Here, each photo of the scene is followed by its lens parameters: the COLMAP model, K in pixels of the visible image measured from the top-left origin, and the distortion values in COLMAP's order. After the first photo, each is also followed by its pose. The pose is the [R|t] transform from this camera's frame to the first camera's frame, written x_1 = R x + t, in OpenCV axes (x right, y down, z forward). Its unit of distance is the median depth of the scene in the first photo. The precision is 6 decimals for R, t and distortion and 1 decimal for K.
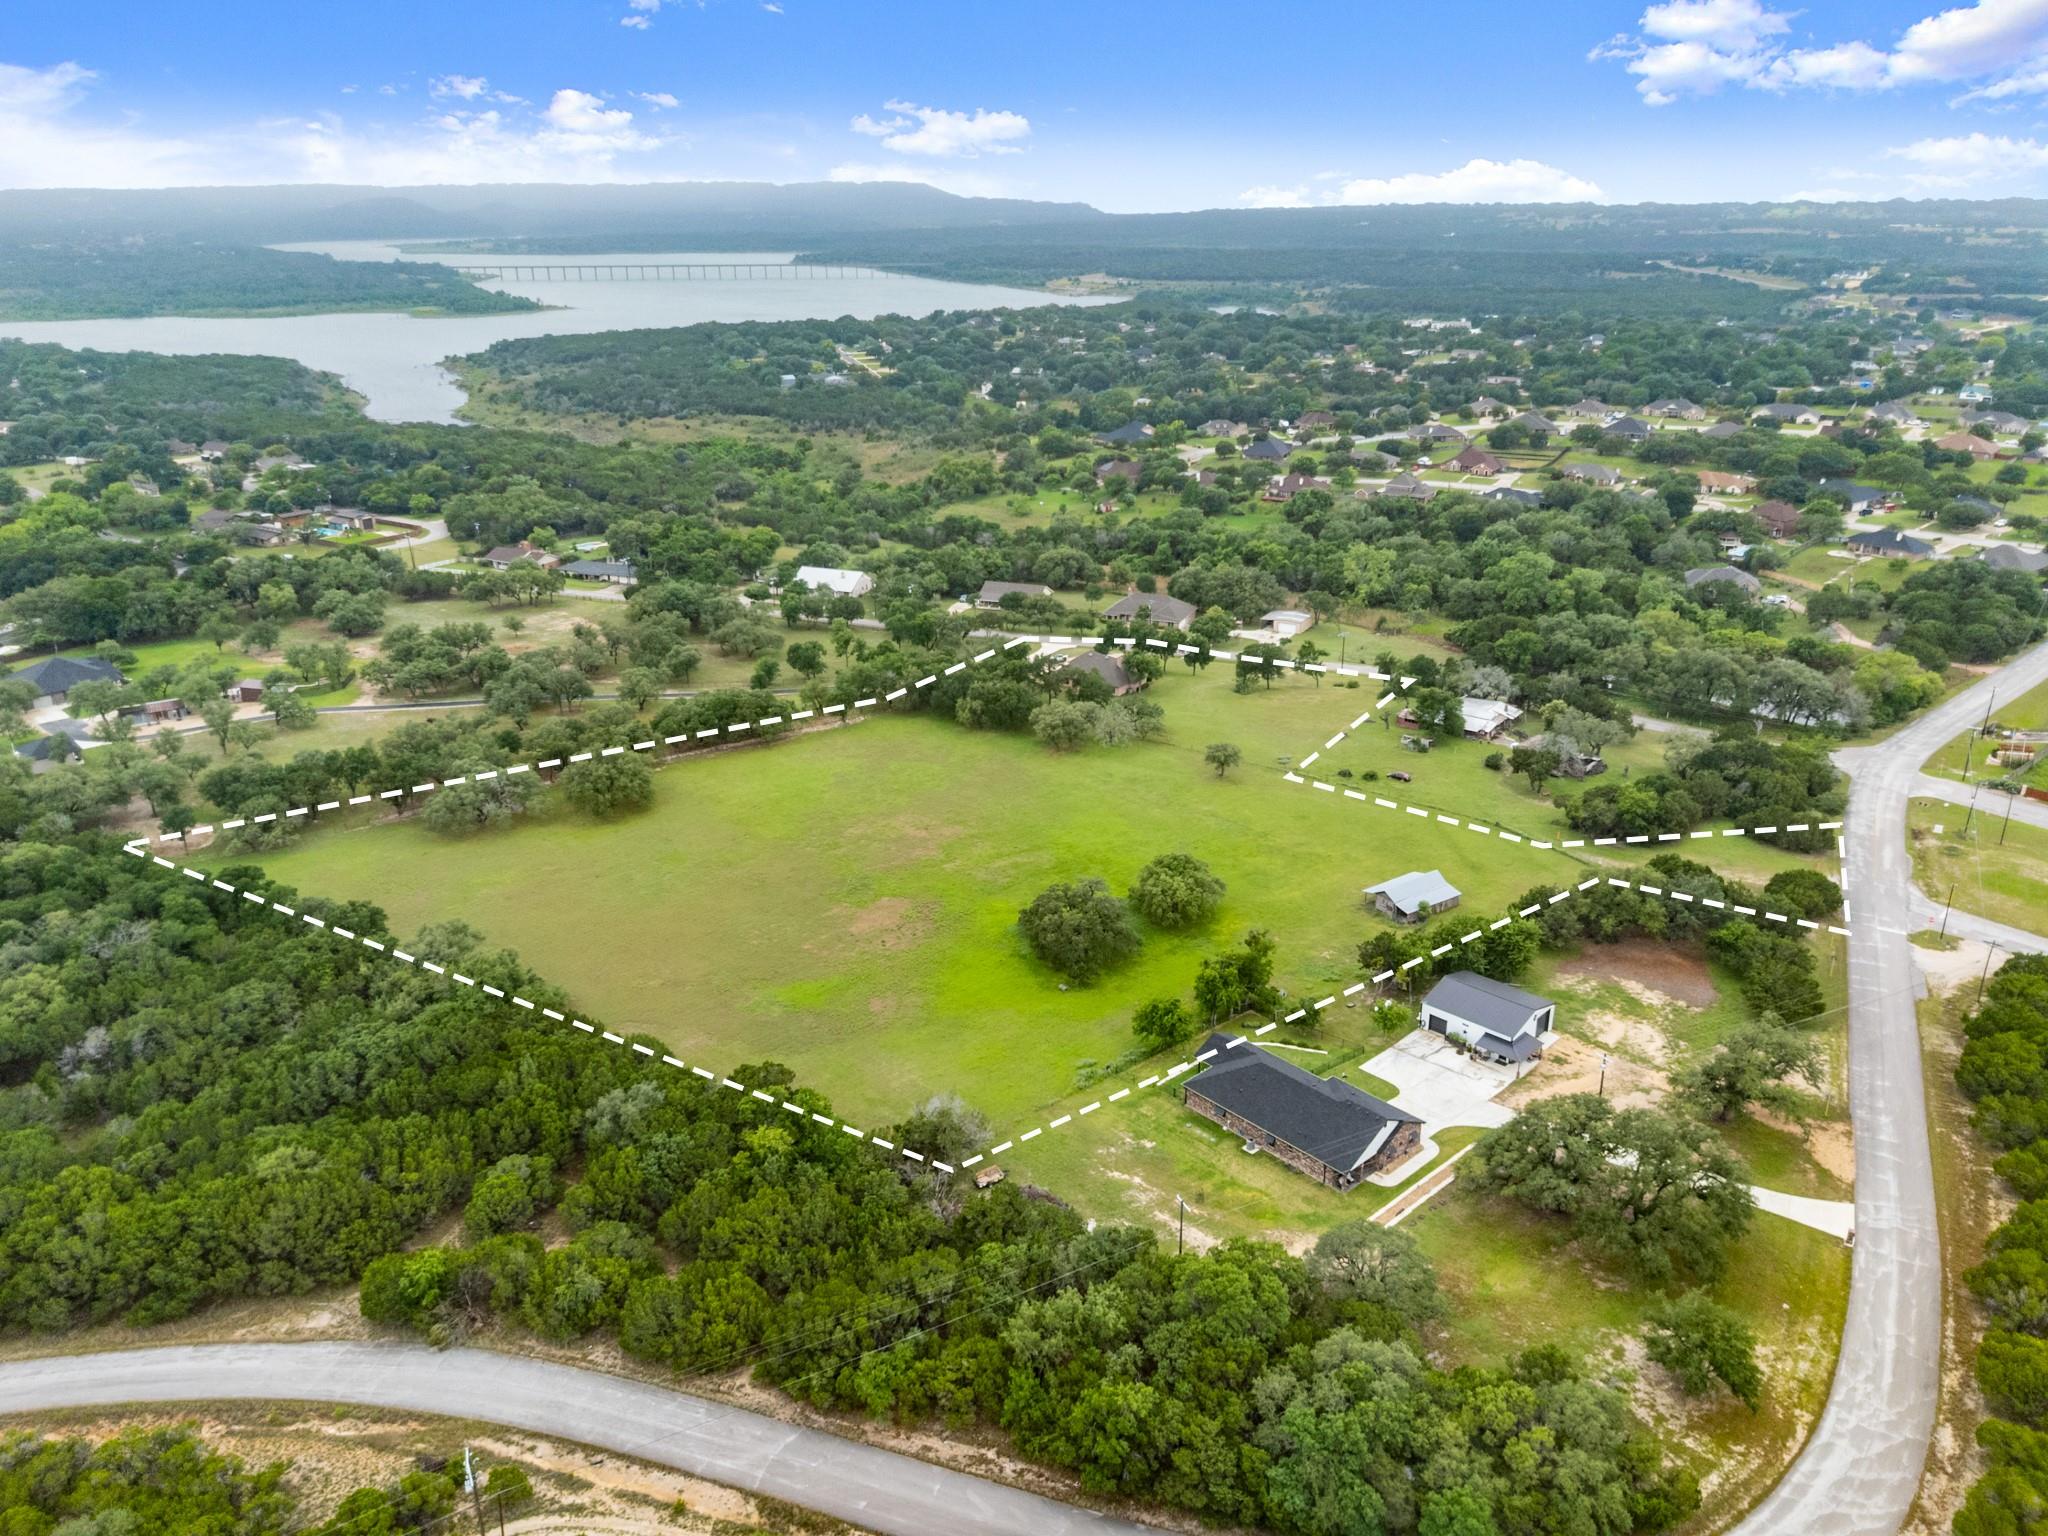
lens RADIAL K [[1507.0, 0, 1024.0], [0, 1507.0, 768.0], [0, 0, 1]] dist [0.067480, -0.063013]
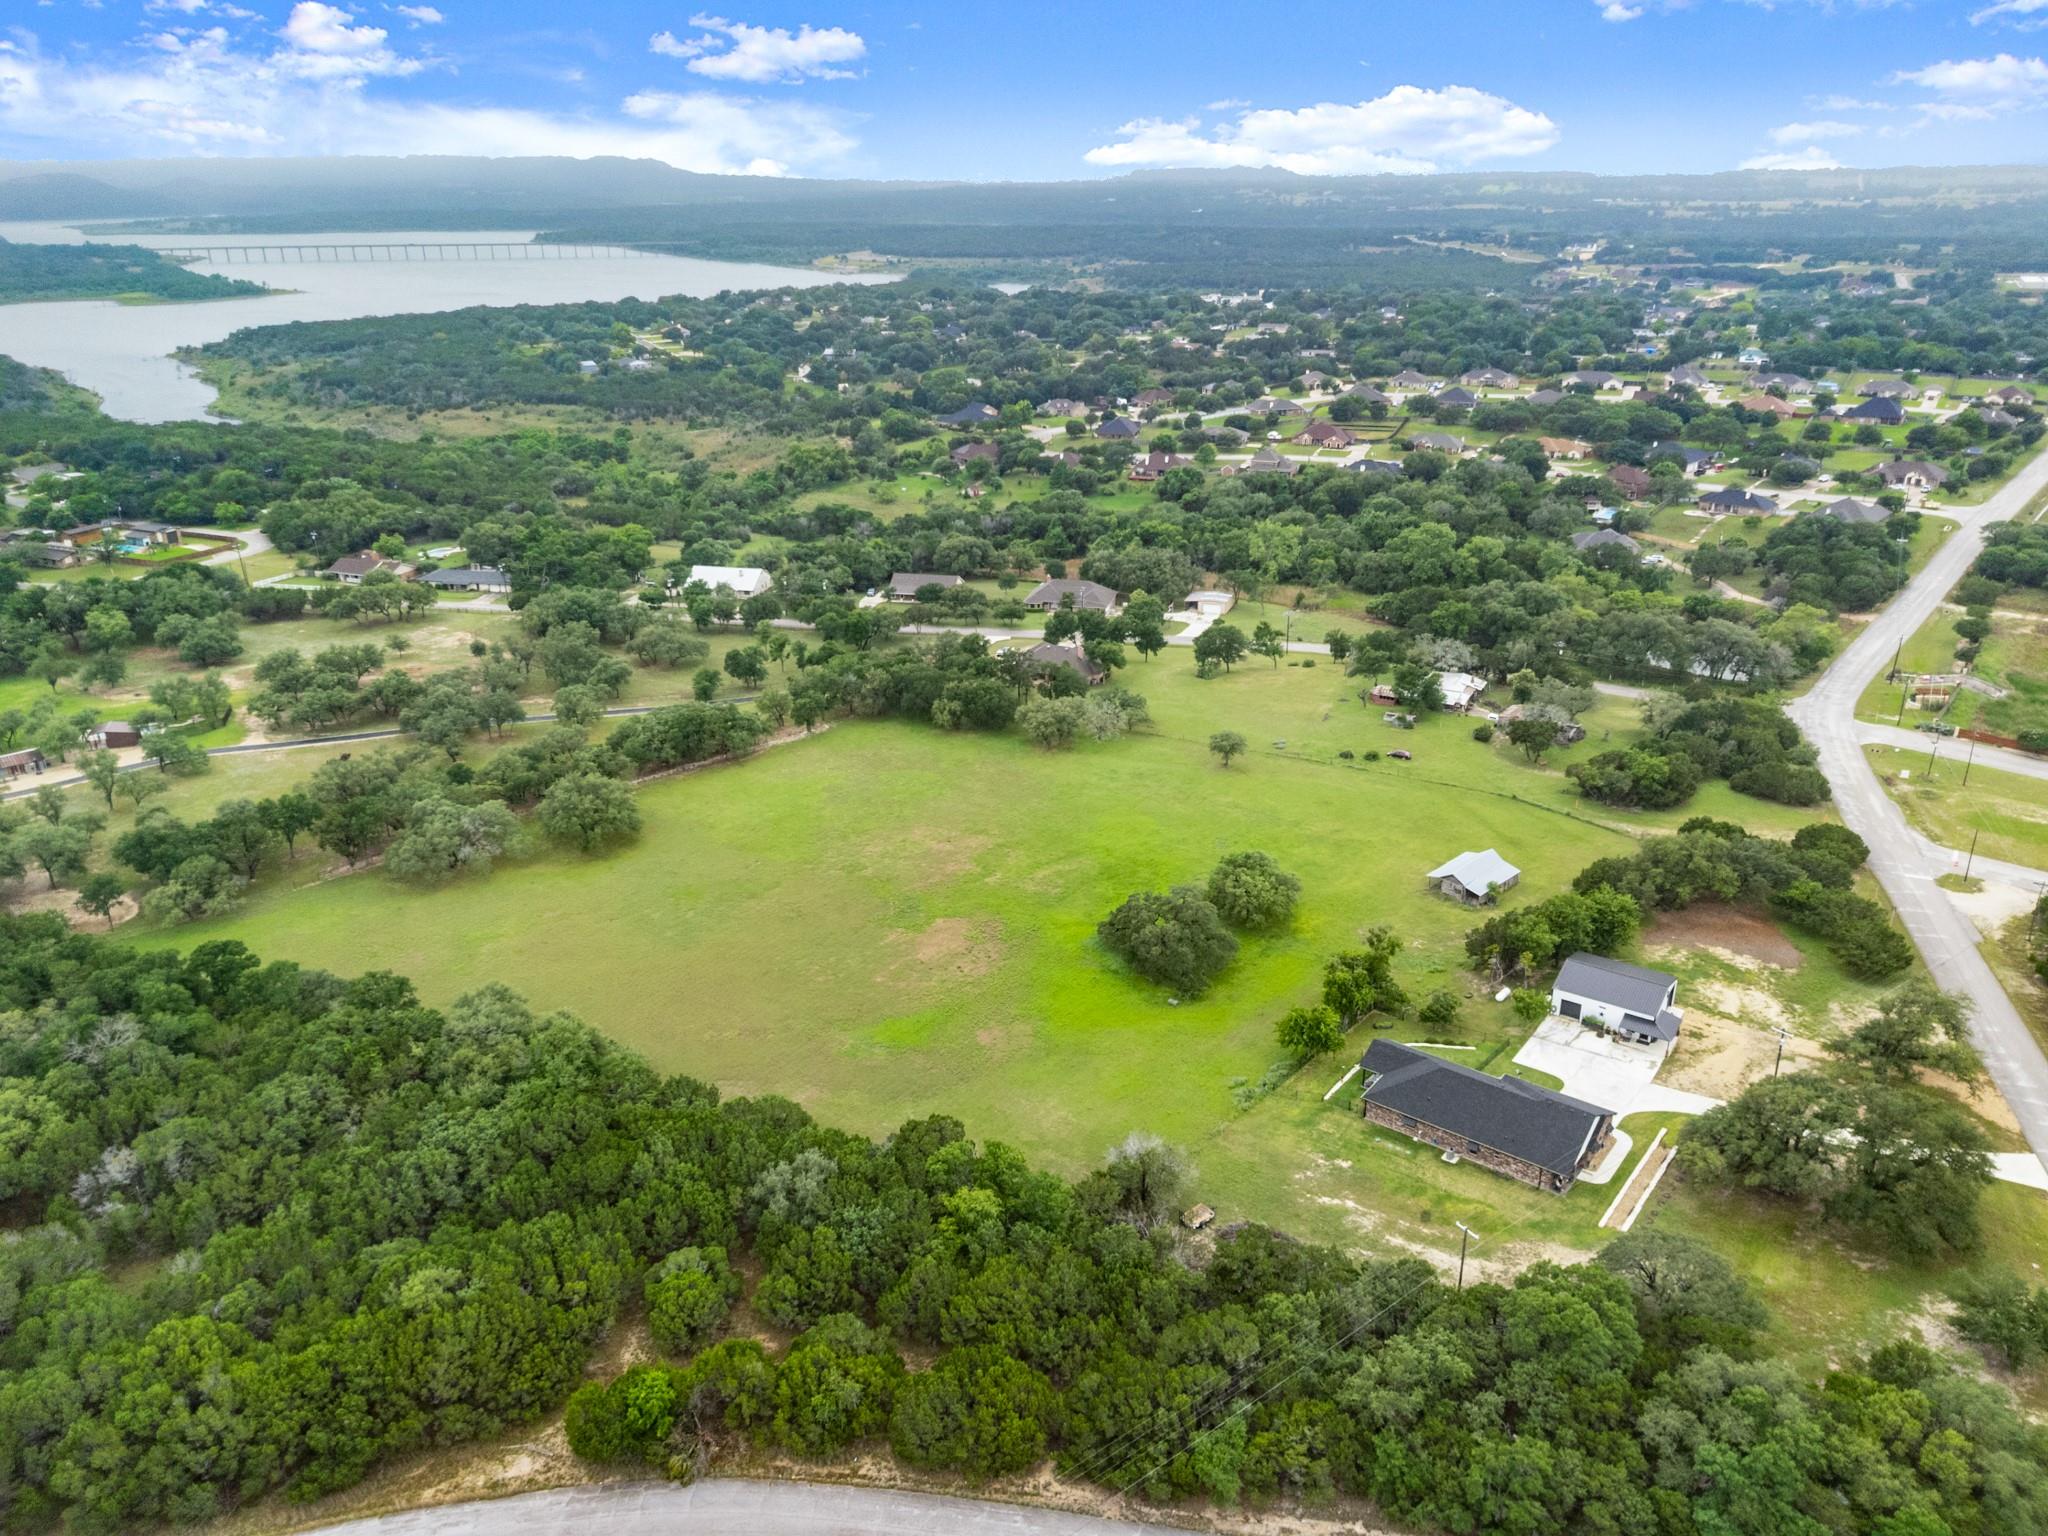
lens RADIAL K [[1507.0, 0, 1024.0], [0, 1507.0, 768.0], [0, 0, 1]] dist [0.067480, -0.063013]
pose [[0.986022, -0.062602, 0.154411, -0.099464], [0.060502, 0.998001, 0.018265, -0.012404], [-0.155245, -0.008668, 0.987838, 0.033515]]
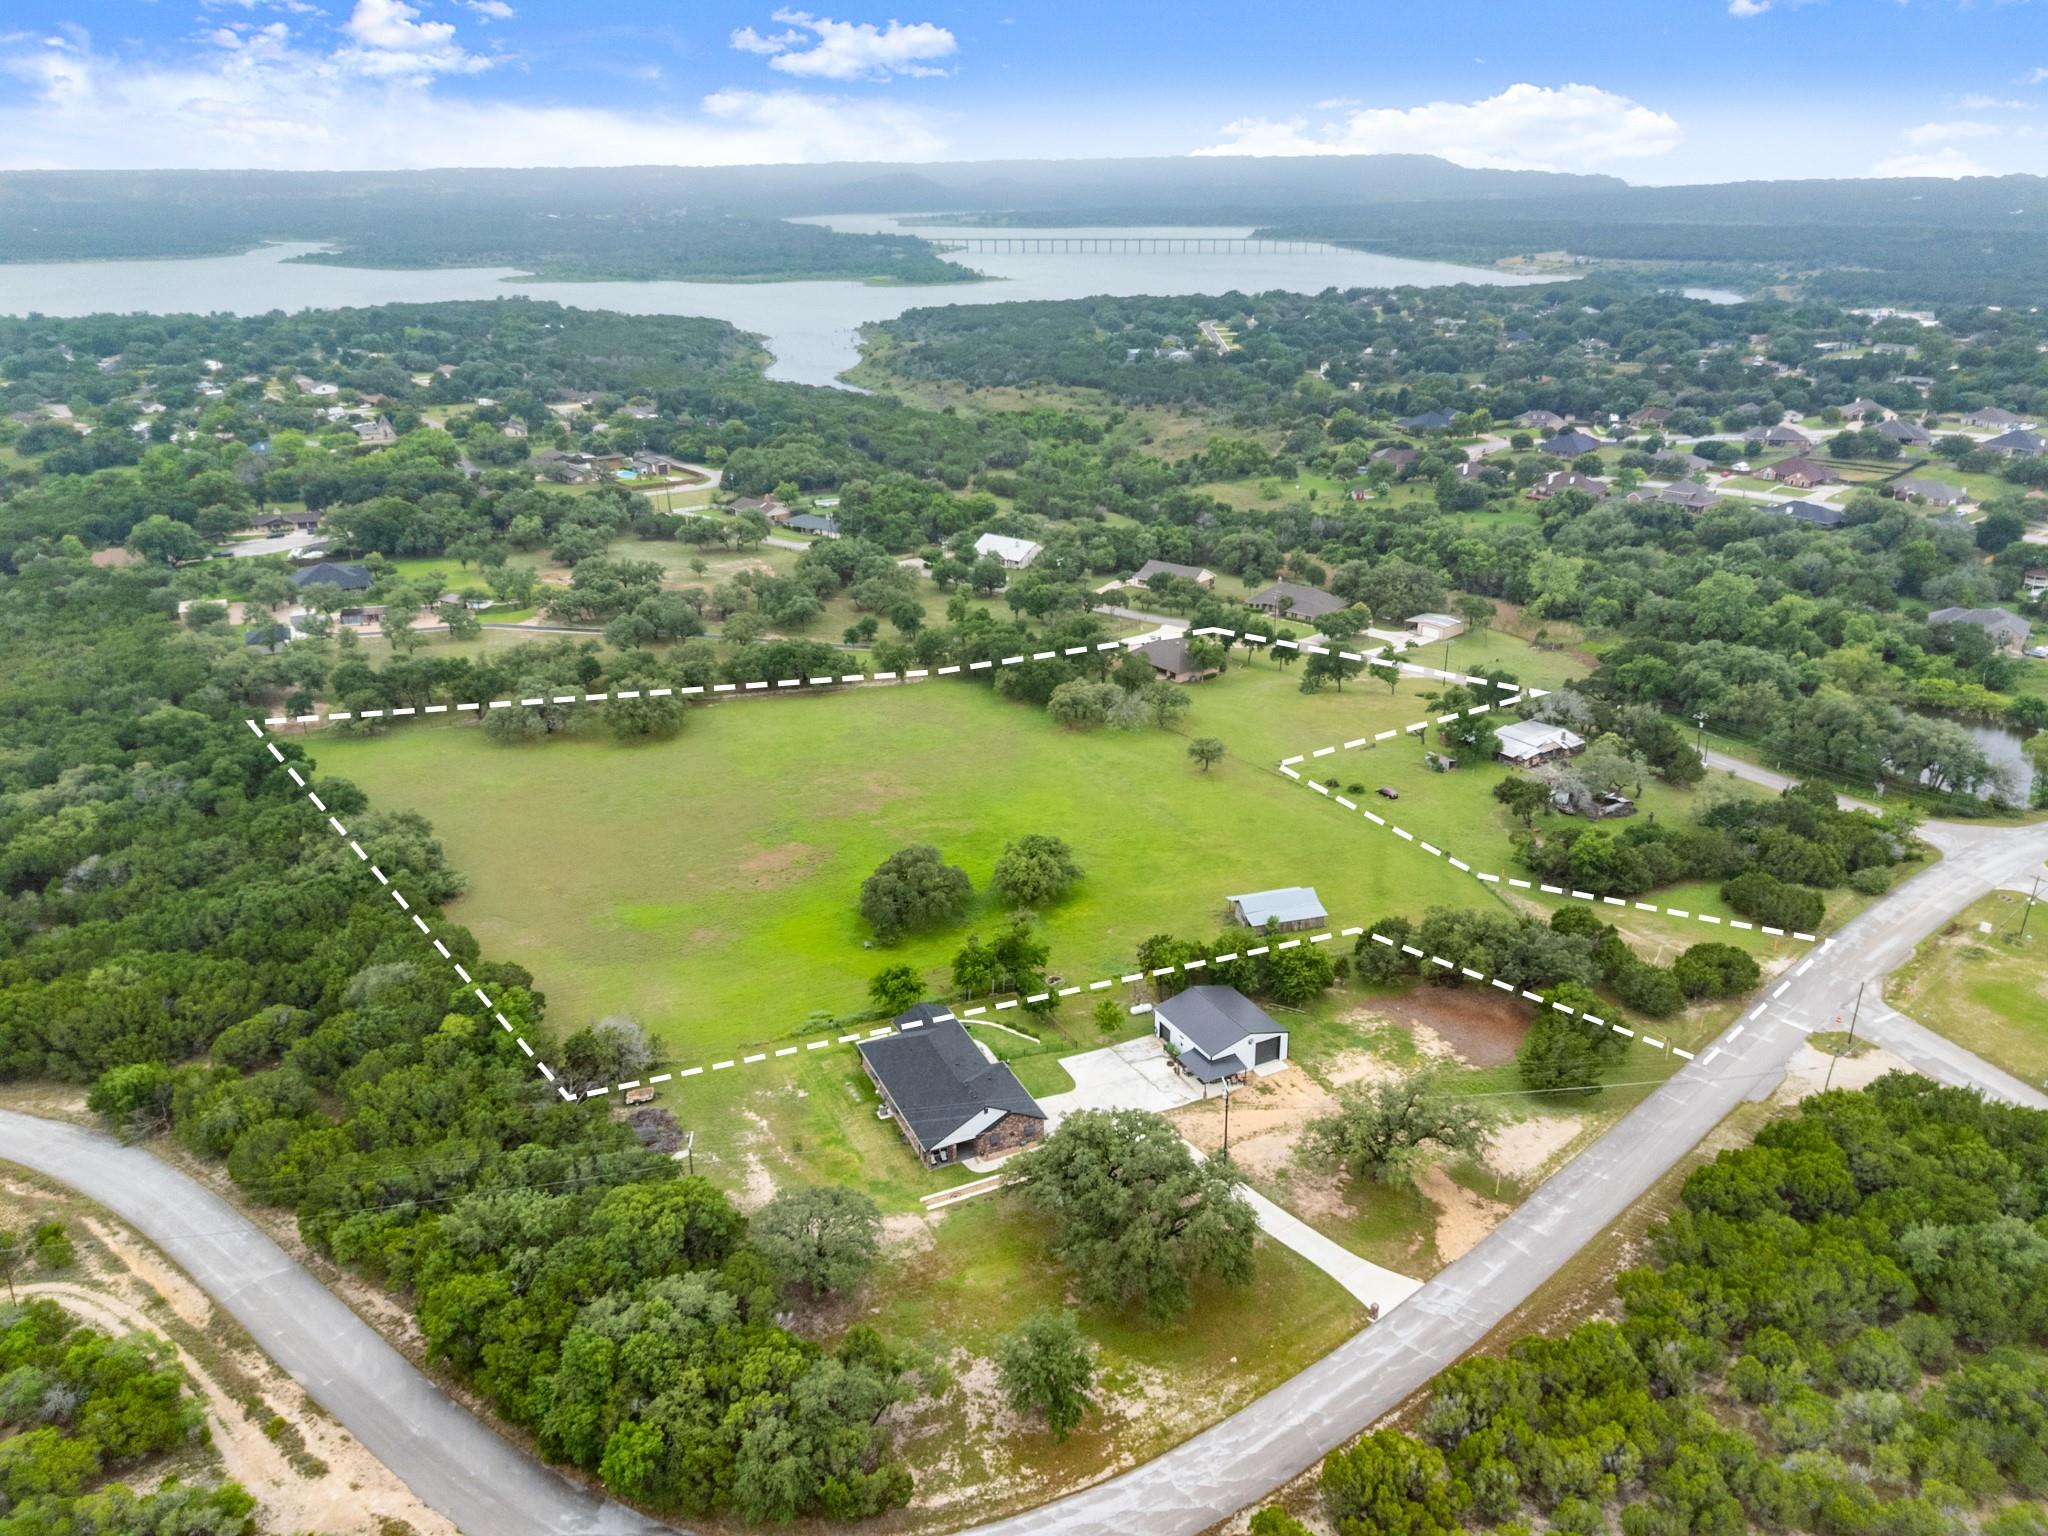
lens RADIAL K [[1507.0, 0, 1024.0], [0, 1507.0, 768.0], [0, 0, 1]] dist [0.067480, -0.063013]
pose [[0.950356, 0.115662, -0.288870, 0.199393], [-0.111265, 0.993286, 0.031656, -0.009409], [0.290592, 0.002056, 0.956845, 0.019346]]
